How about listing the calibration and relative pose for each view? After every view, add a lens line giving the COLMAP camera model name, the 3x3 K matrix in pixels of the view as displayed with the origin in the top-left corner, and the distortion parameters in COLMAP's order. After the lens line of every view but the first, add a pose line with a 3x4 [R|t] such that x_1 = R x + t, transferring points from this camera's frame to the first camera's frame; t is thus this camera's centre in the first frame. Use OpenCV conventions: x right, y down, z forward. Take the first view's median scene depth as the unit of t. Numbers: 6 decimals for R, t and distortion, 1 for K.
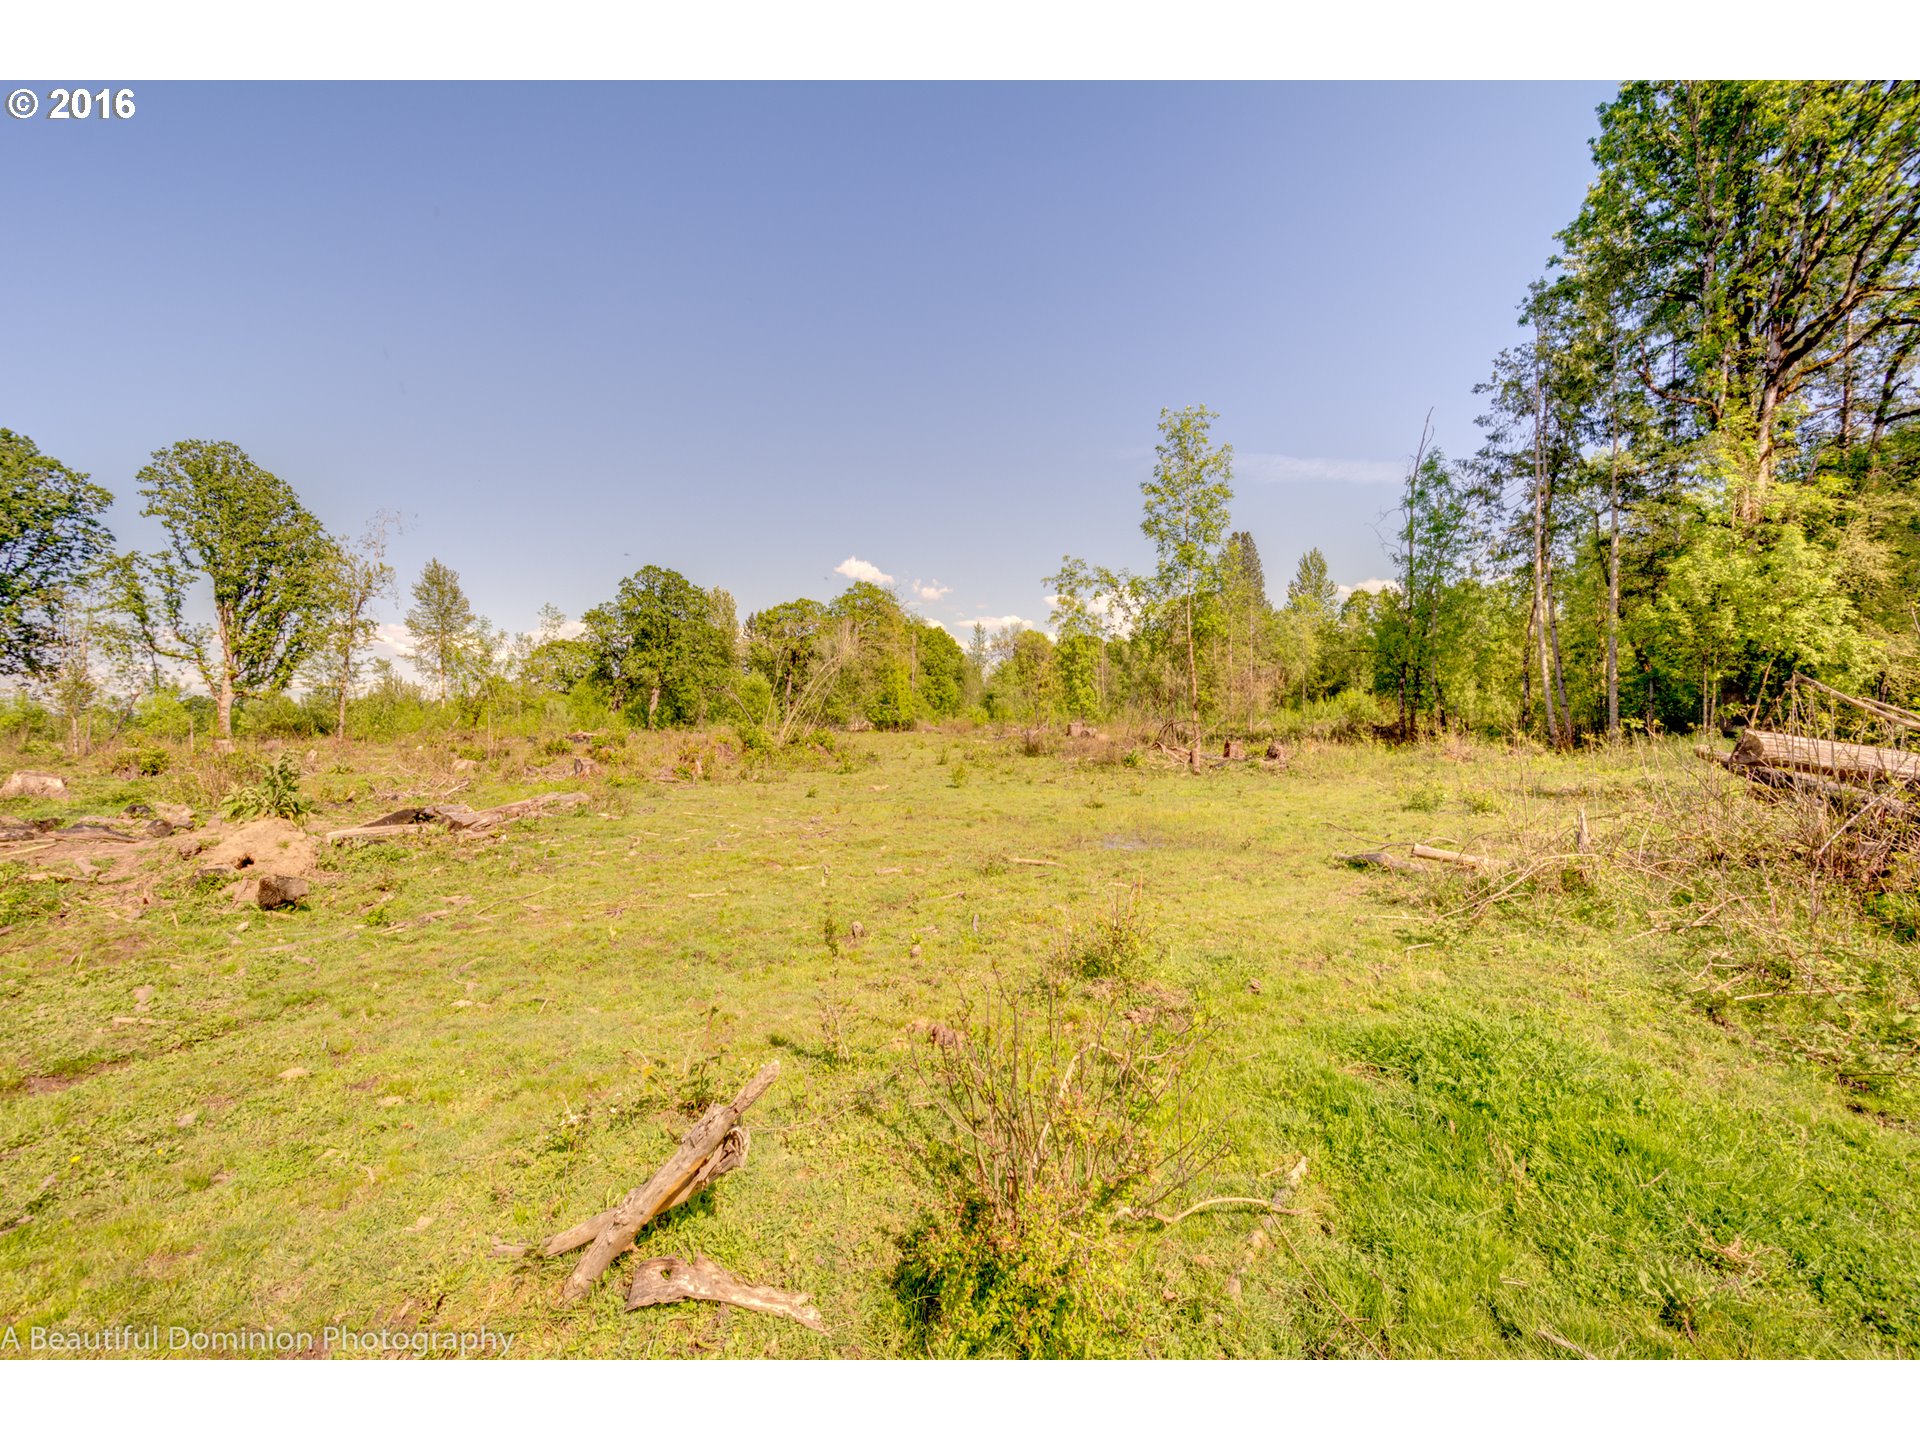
lens RADIAL K [[814.3, 0, 961.5], [0, 814.3, 754.9], [0, 0, 1]] dist [-0.003347, -0.000511]
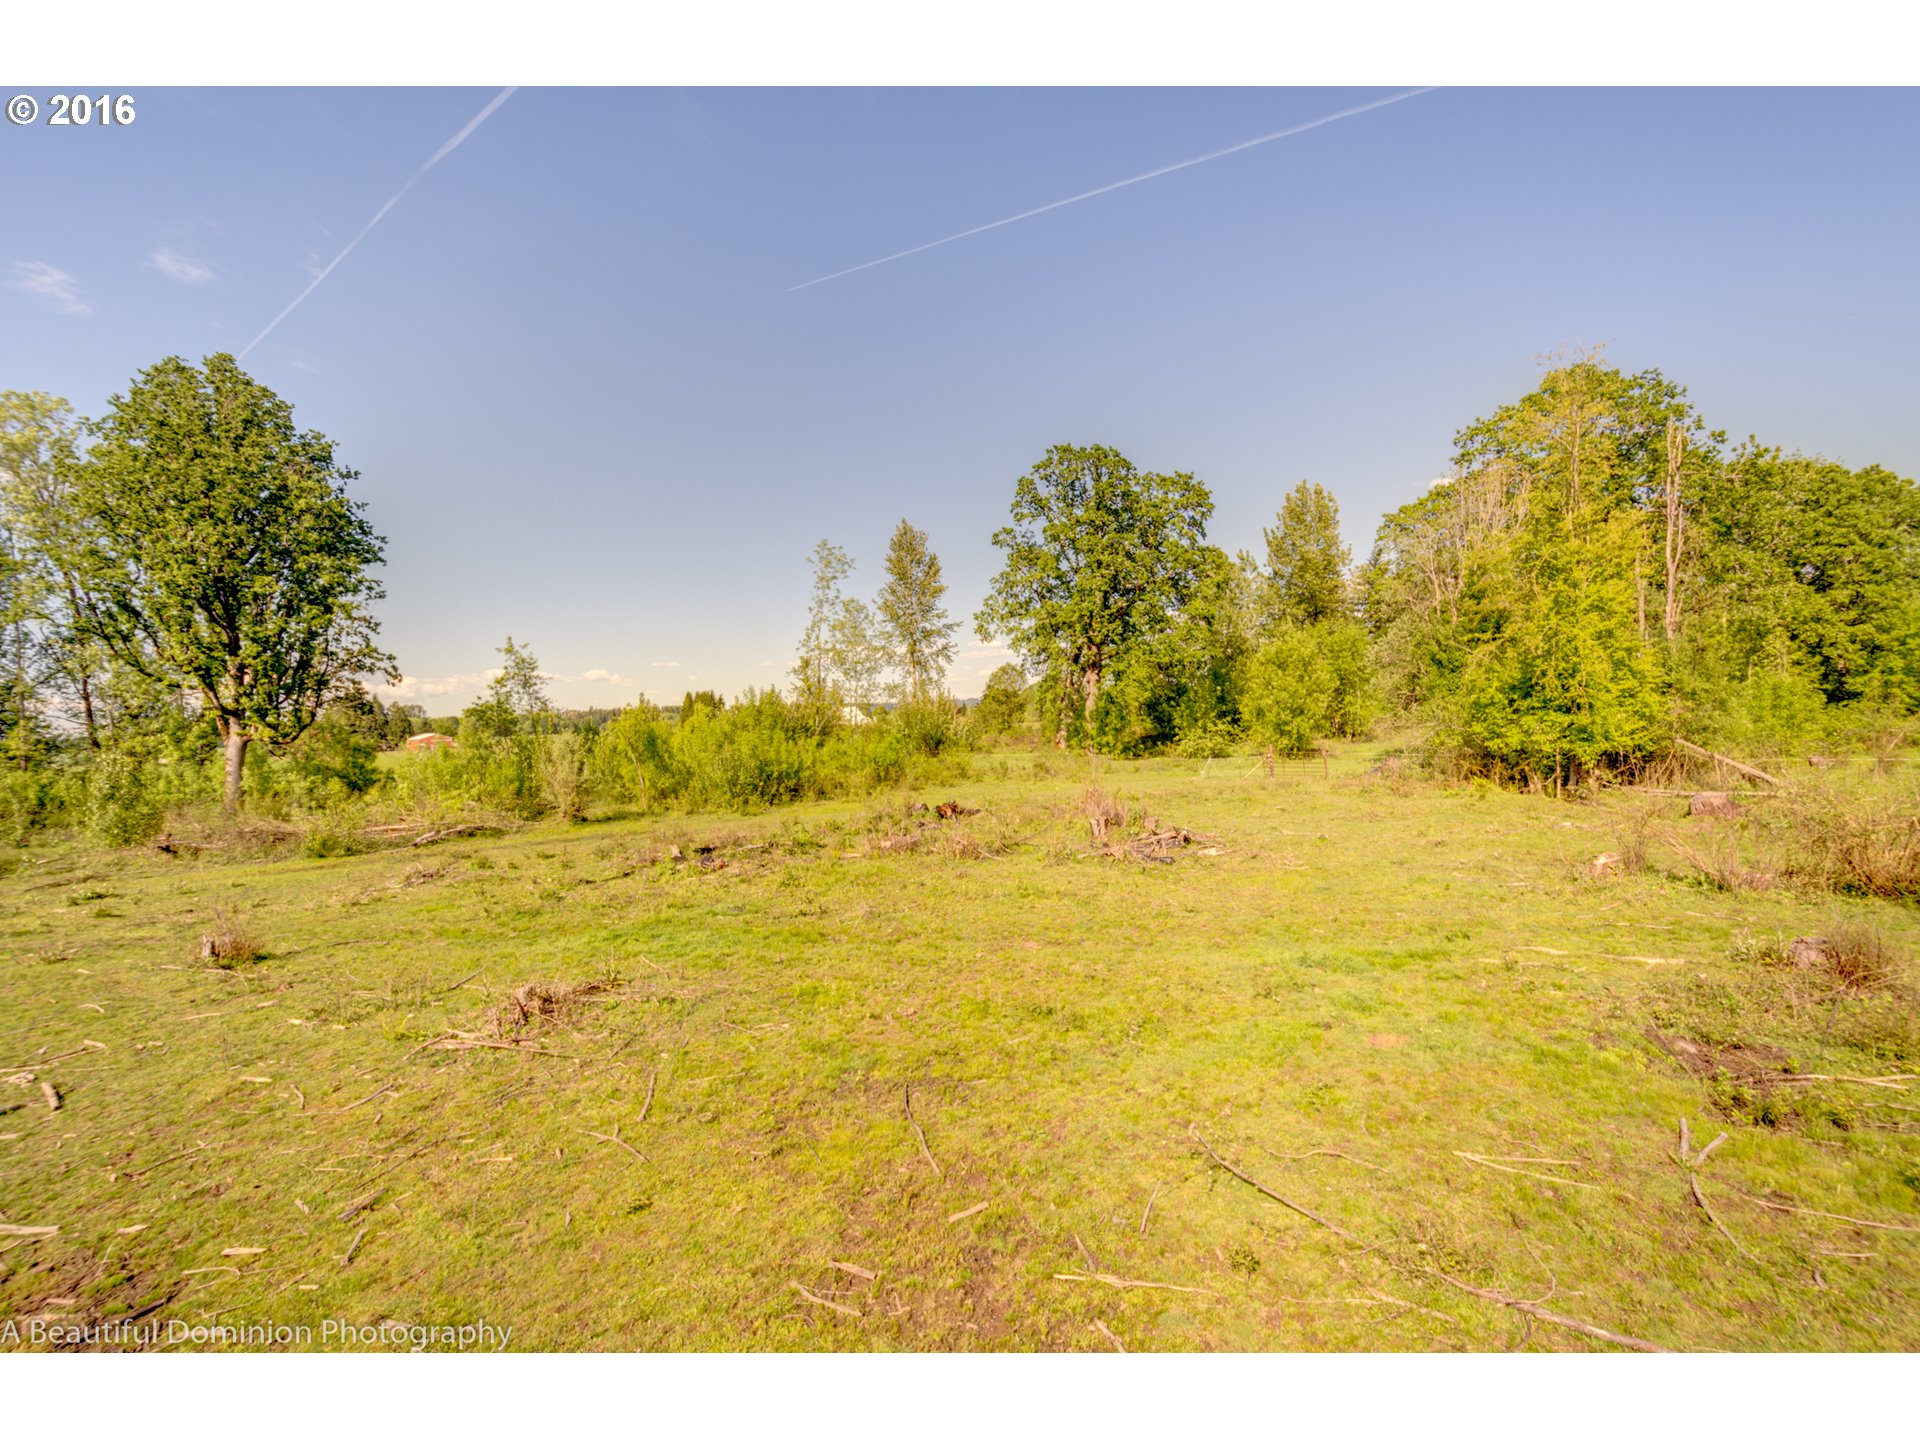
lens RADIAL K [[814.3, 0, 977.0], [0, 814.3, 733.2], [0, 0, 1]] dist [-0.003347, -0.000511]
pose [[0.632142, 0.003758, -0.774843, 0.002853], [0.003992, 0.999959, 0.008106, -0.038639], [0.774842, -0.008217, 0.632101, 0.505494]]
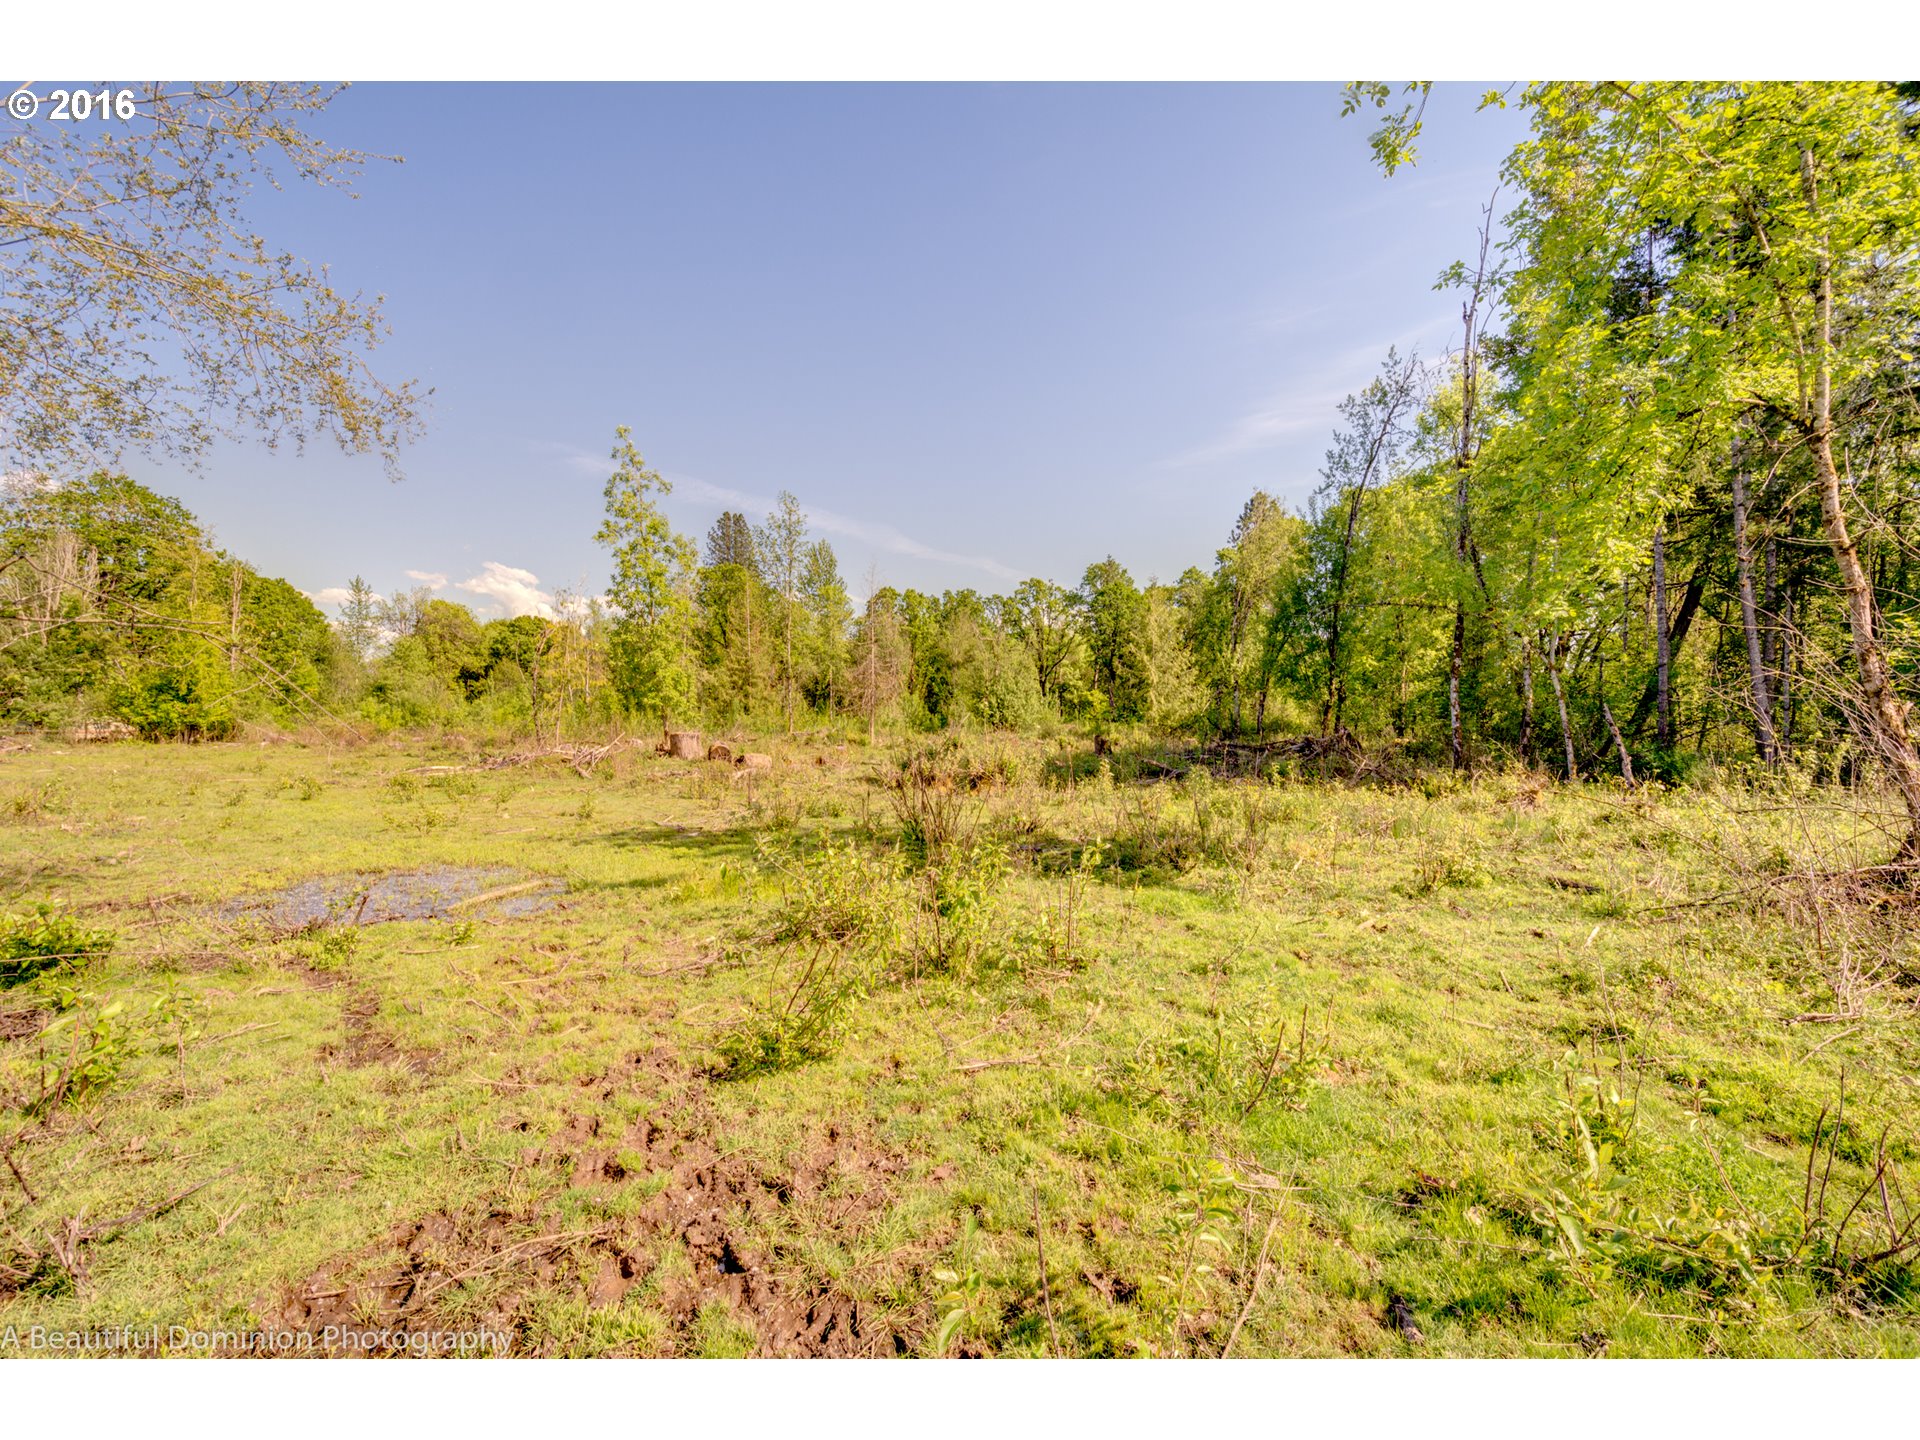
lens RADIAL K [[814.3, 0, 972.2], [0, 814.3, 733.9], [0, 0, 1]] dist [-0.003347, -0.000511]
pose [[0.770165, 0.003290, 0.637836, -0.019805], [0.018914, 0.999429, -0.027994, -0.007763], [-0.637564, 0.033624, 0.769663, 0.198825]]
